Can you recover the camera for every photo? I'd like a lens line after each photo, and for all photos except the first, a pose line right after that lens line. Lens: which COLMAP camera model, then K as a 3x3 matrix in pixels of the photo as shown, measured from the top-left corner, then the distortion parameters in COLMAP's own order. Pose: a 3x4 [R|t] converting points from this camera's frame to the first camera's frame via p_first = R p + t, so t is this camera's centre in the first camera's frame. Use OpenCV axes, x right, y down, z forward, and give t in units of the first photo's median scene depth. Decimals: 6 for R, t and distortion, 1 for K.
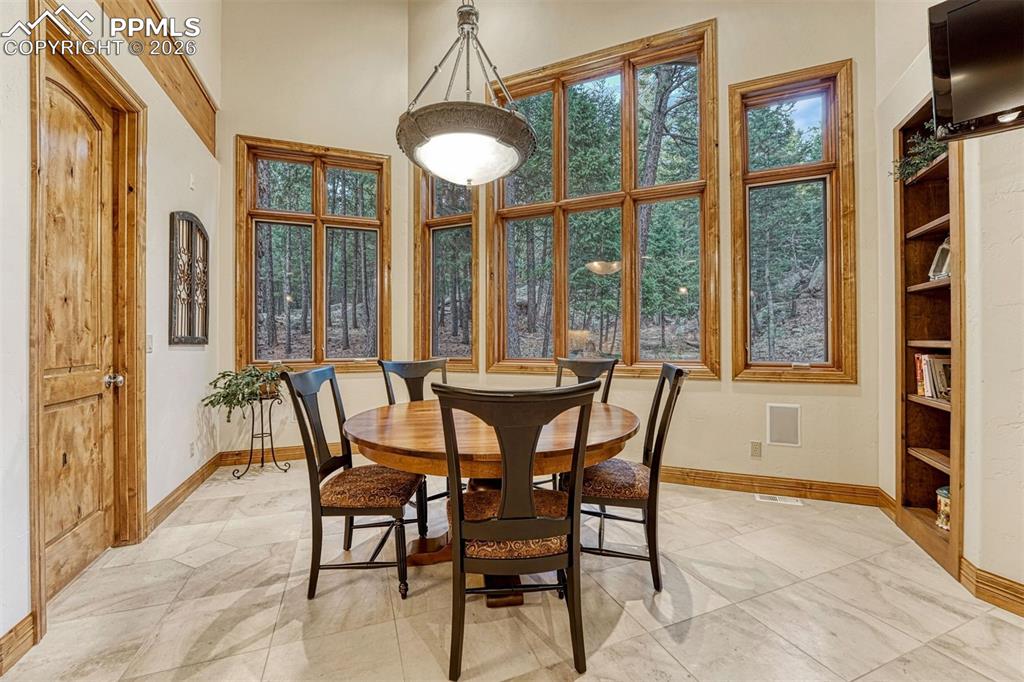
lens RADIAL K [[416.3, 0, 508.5], [0, 416.3, 337.5], [0, 0, 1]] dist [-0.018268, 0.000047]
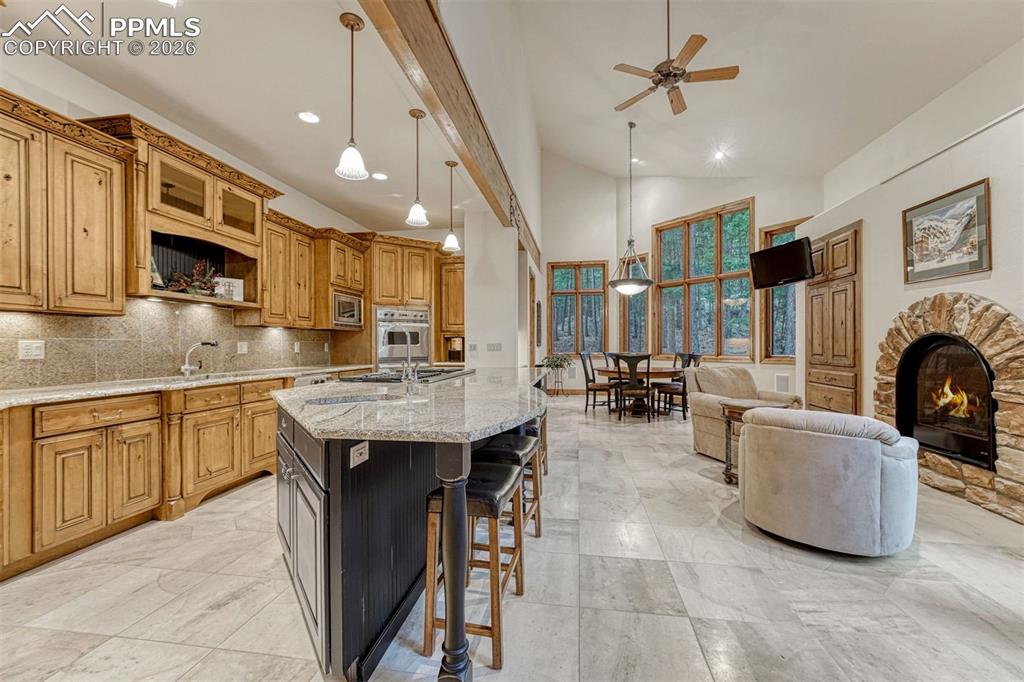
lens RADIAL K [[416.3, 0, 508.5], [0, 416.3, 337.5], [0, 0, 1]] dist [-0.018268, 0.000047]
pose [[0.867129, -0.004684, -0.498061, 0.437419], [0.000614, 0.999965, -0.008335, -0.013604], [0.498083, 0.006922, 0.867102, -1.449692]]
